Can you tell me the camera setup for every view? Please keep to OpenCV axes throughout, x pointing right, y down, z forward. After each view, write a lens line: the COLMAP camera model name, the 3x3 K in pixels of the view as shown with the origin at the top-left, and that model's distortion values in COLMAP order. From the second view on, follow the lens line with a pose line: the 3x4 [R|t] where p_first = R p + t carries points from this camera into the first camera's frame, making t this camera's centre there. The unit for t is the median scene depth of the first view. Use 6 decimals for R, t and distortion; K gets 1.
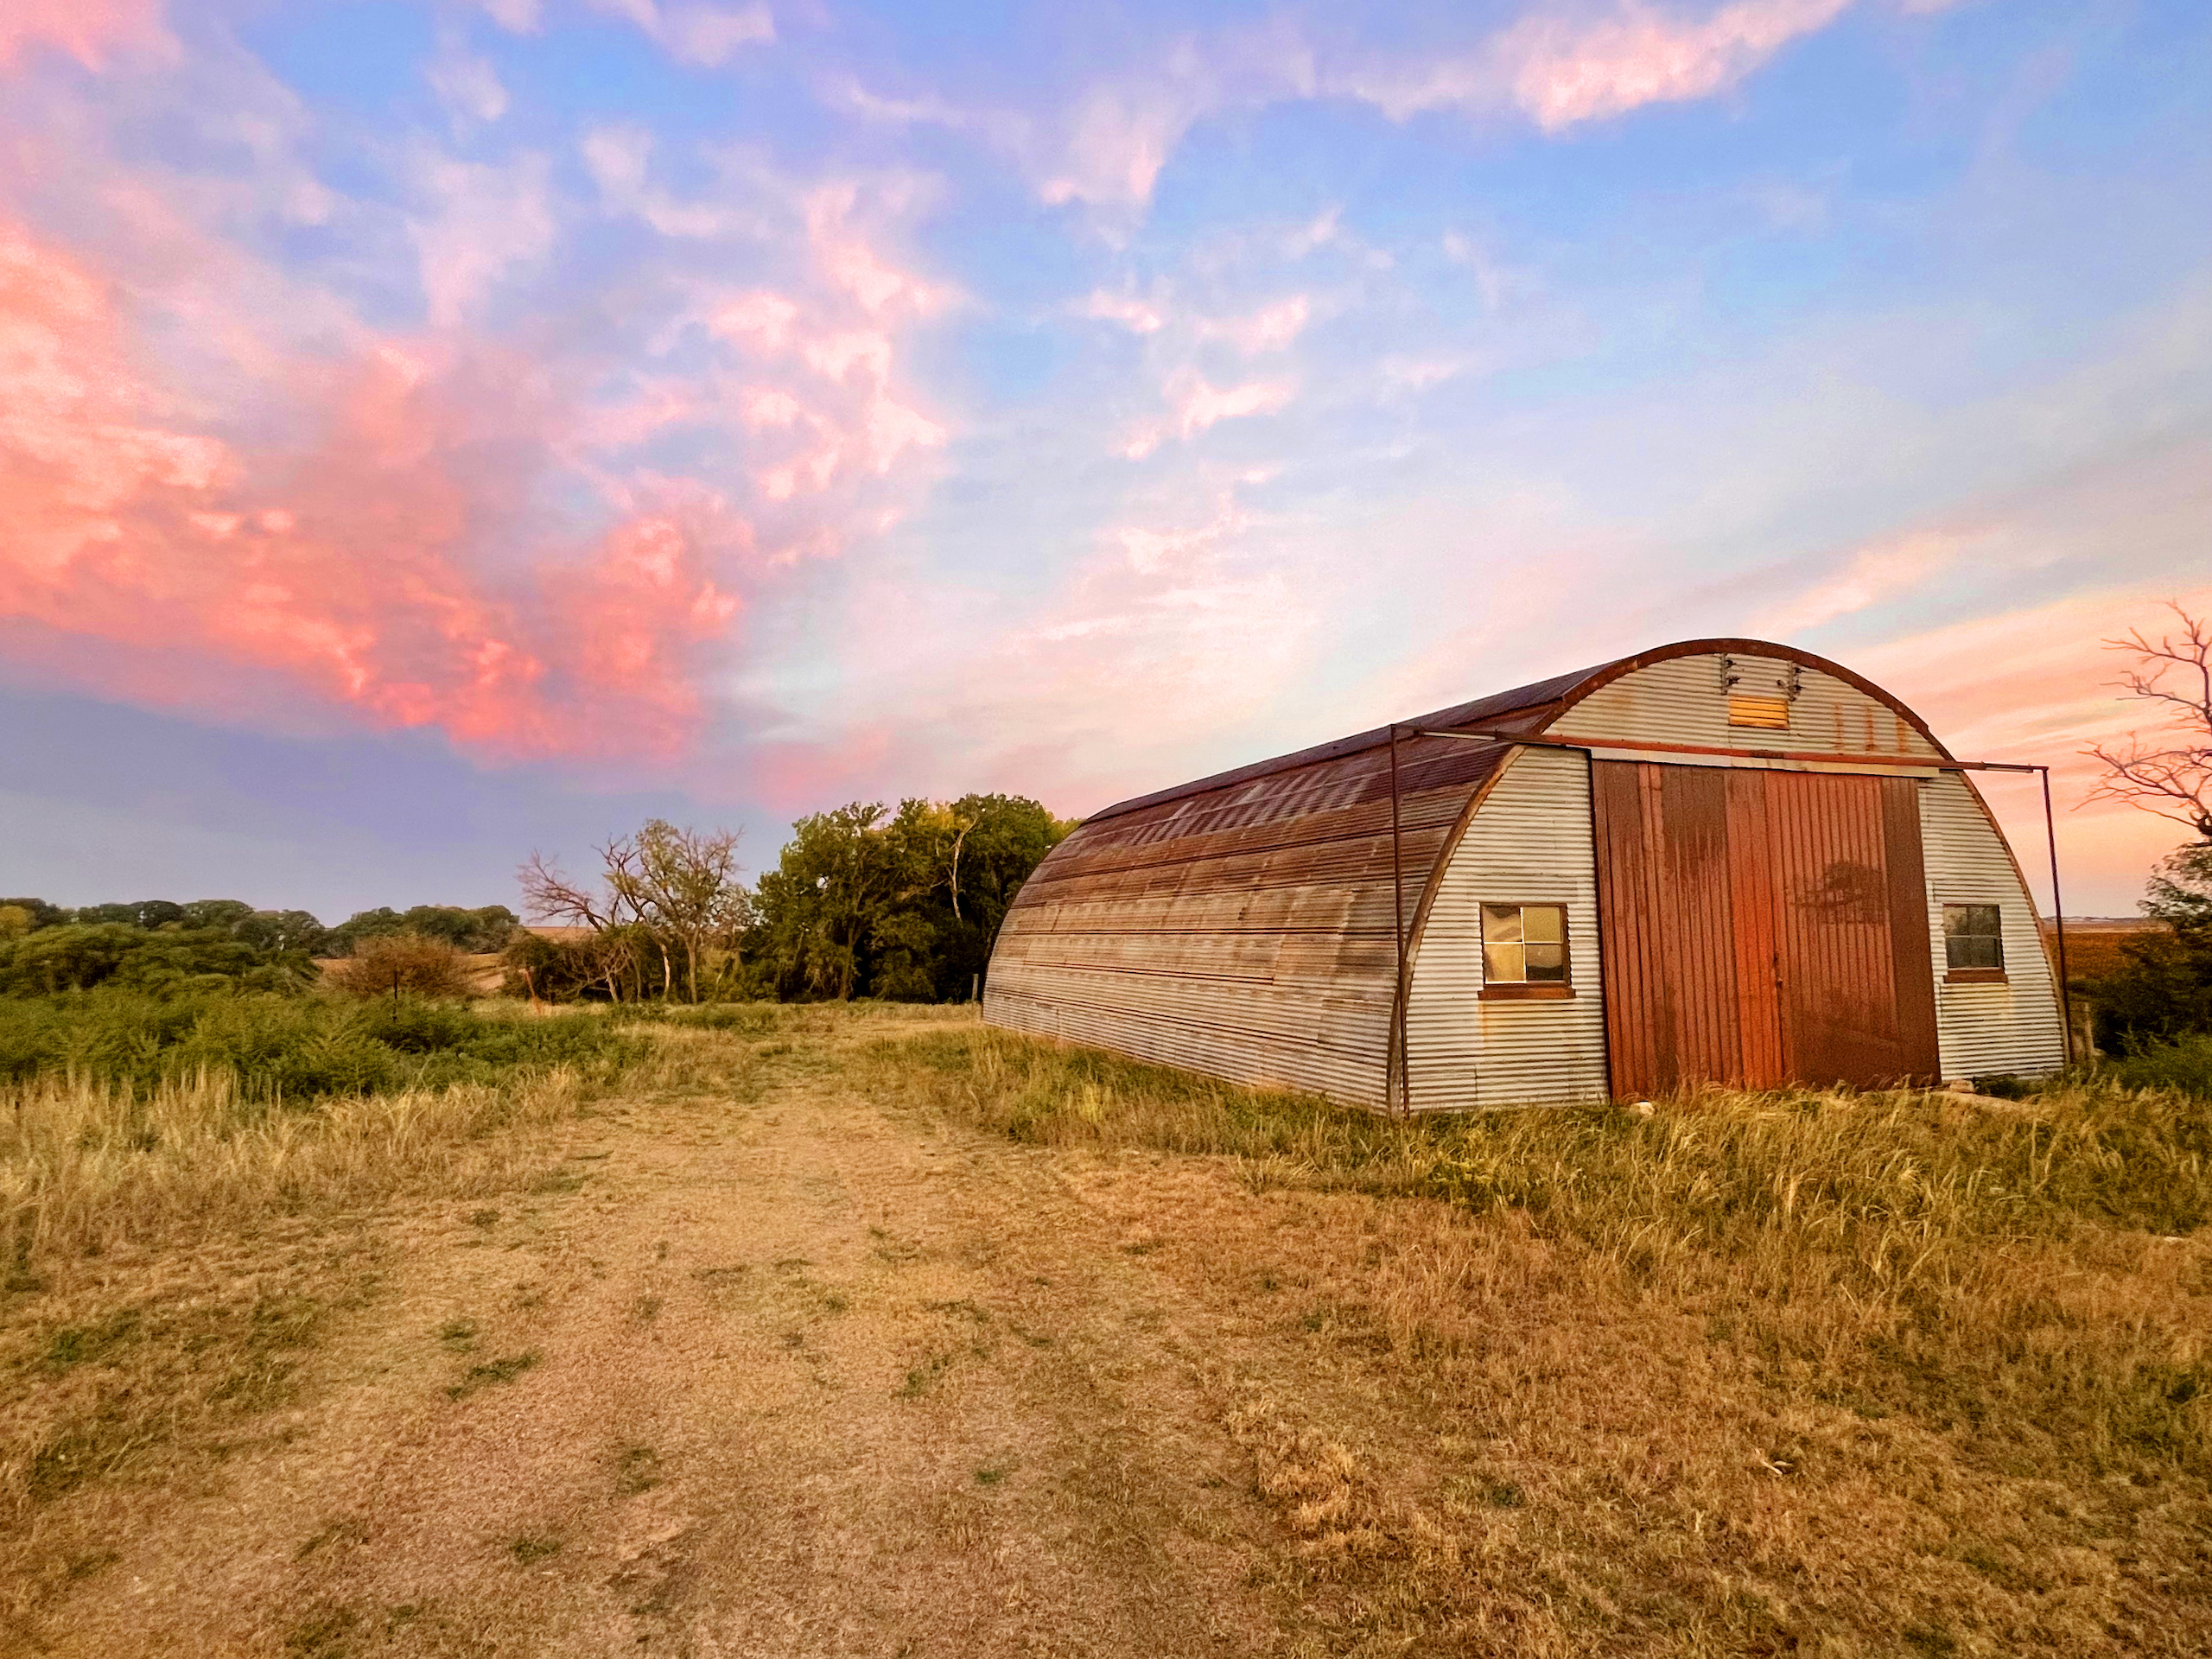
lens RADIAL K [[1129.3, 0, 1099.2], [0, 1129.3, 829.9], [0, 0, 1]] dist [0.001662, 0.000152]
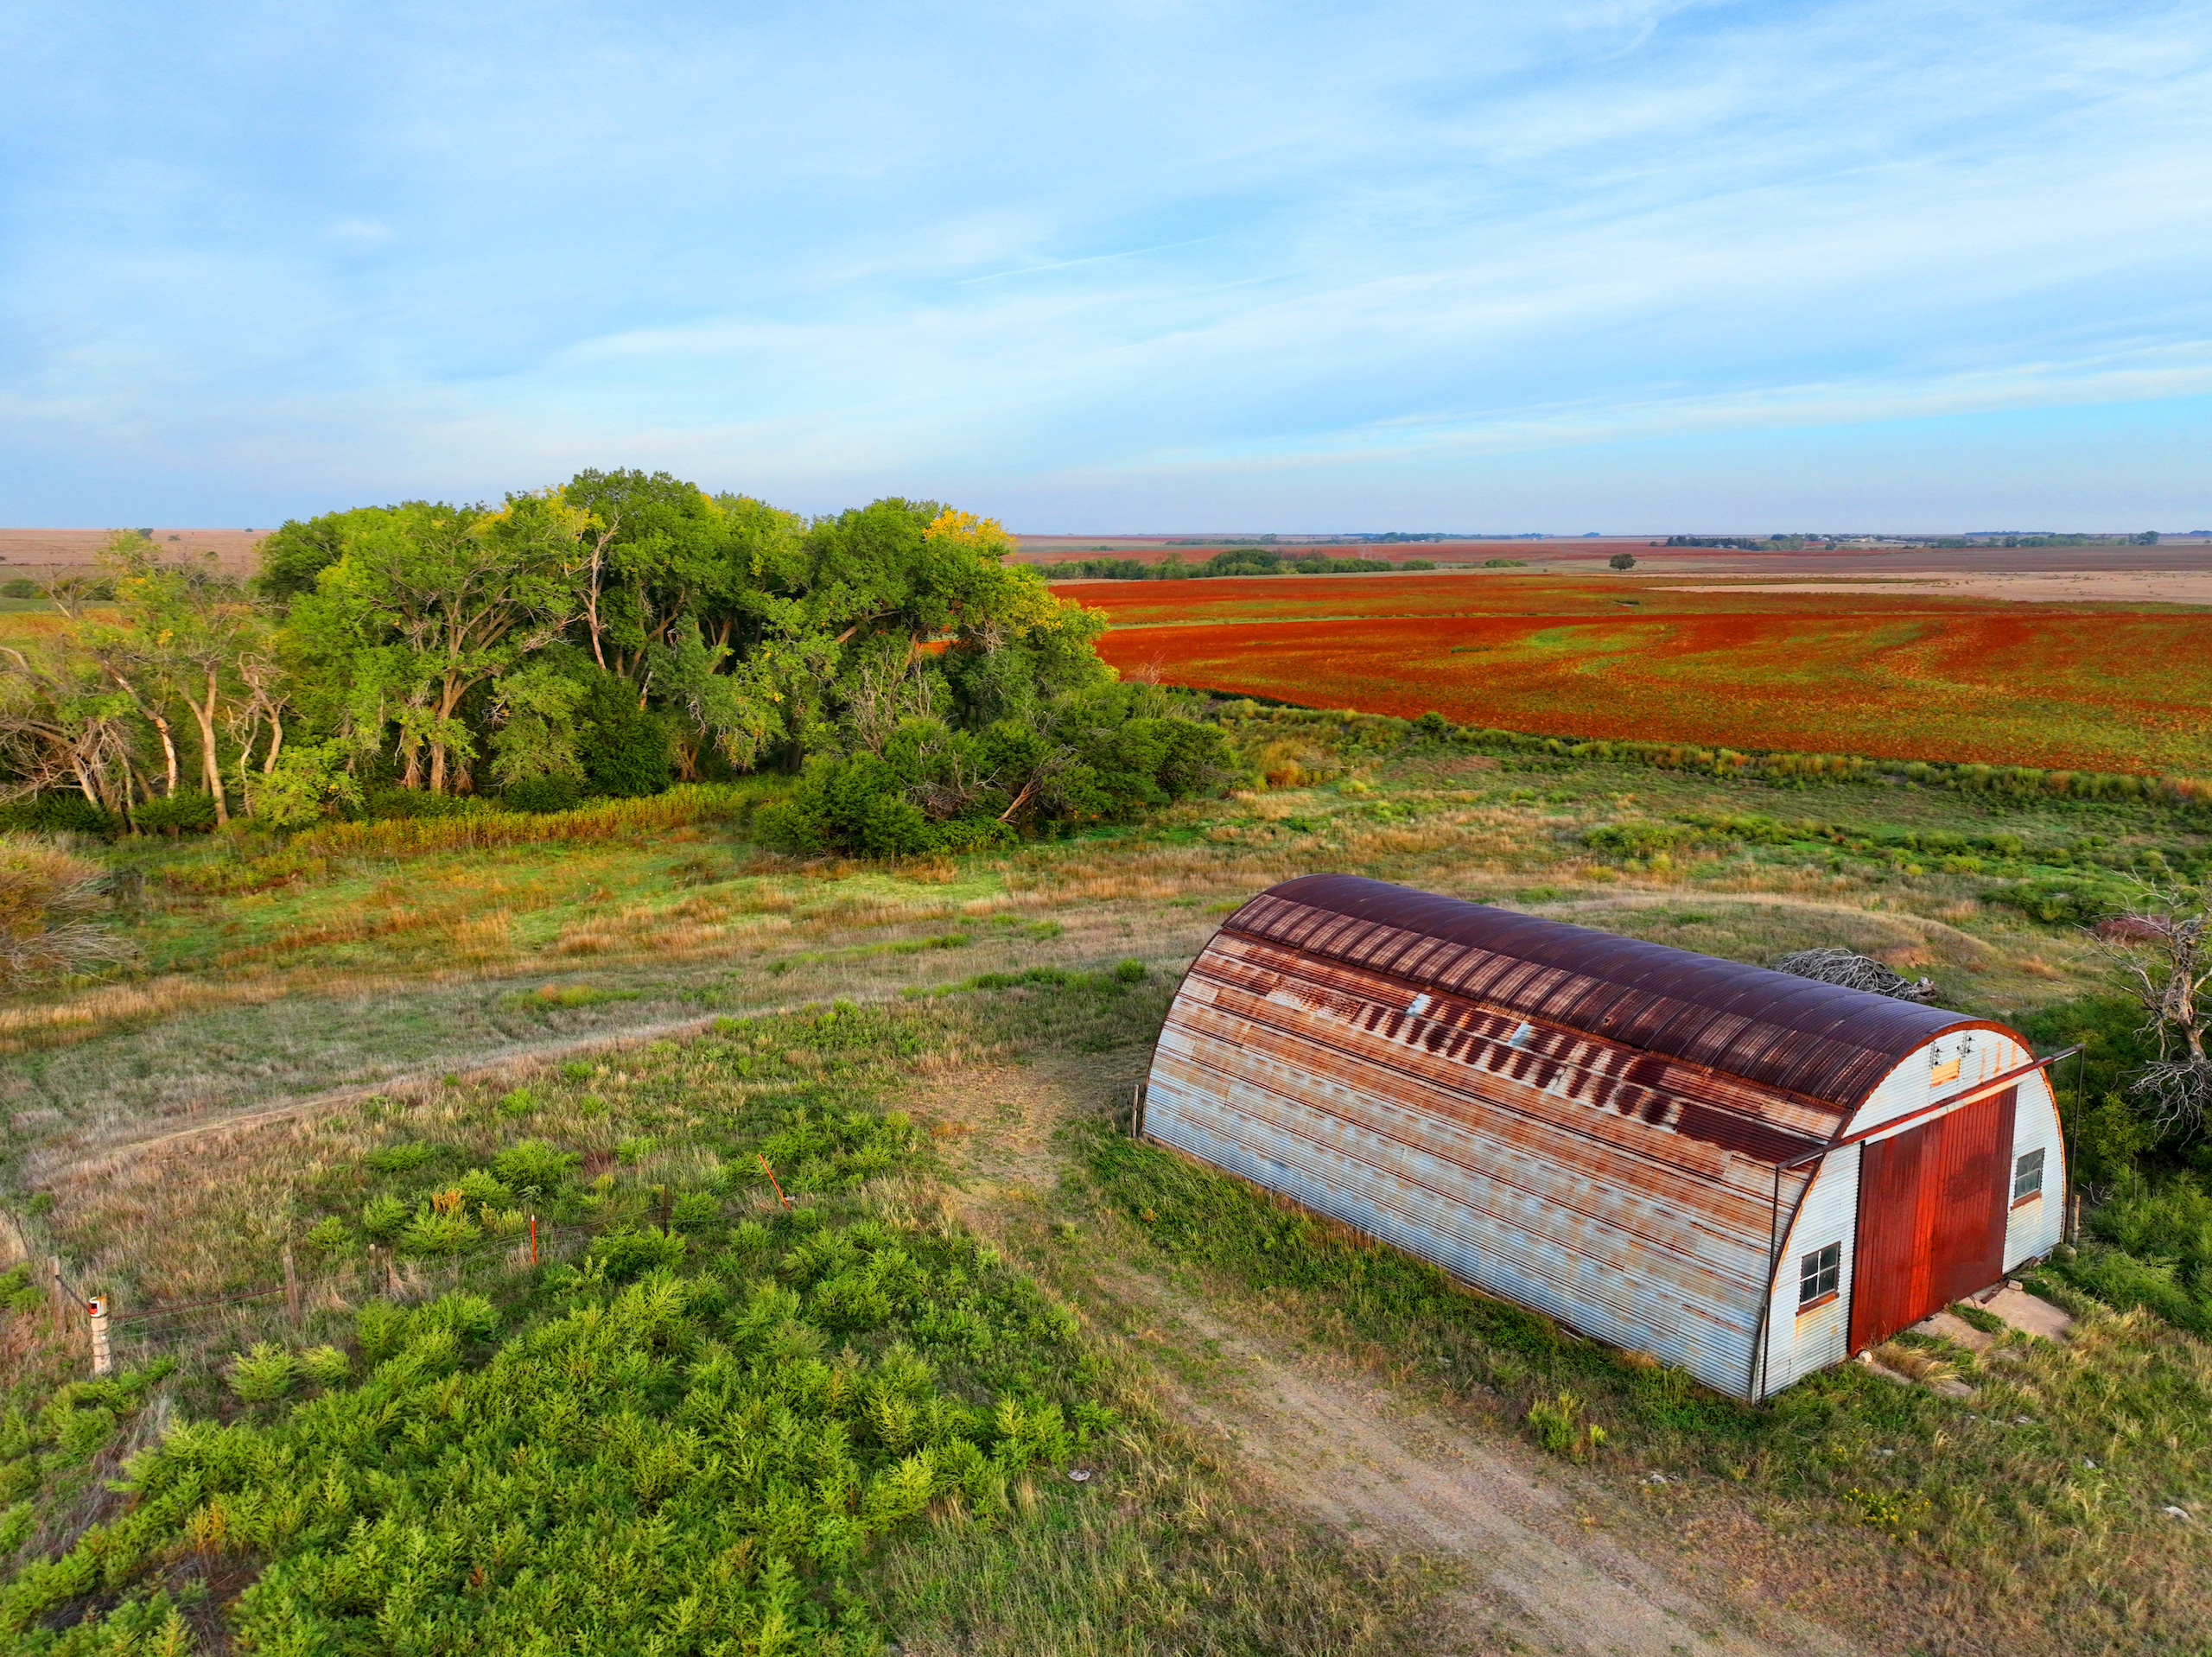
lens RADIAL K [[1571.5, 0, 1110.5], [0, 1571.5, 827.2], [0, 0, 1]] dist [-0.001625, -0.000751]
pose [[0.964321, -0.040889, 0.261558, -0.086329], [-0.024728, 0.969768, 0.242772, -0.078605], [-0.263577, -0.240578, 0.934157, -0.046304]]
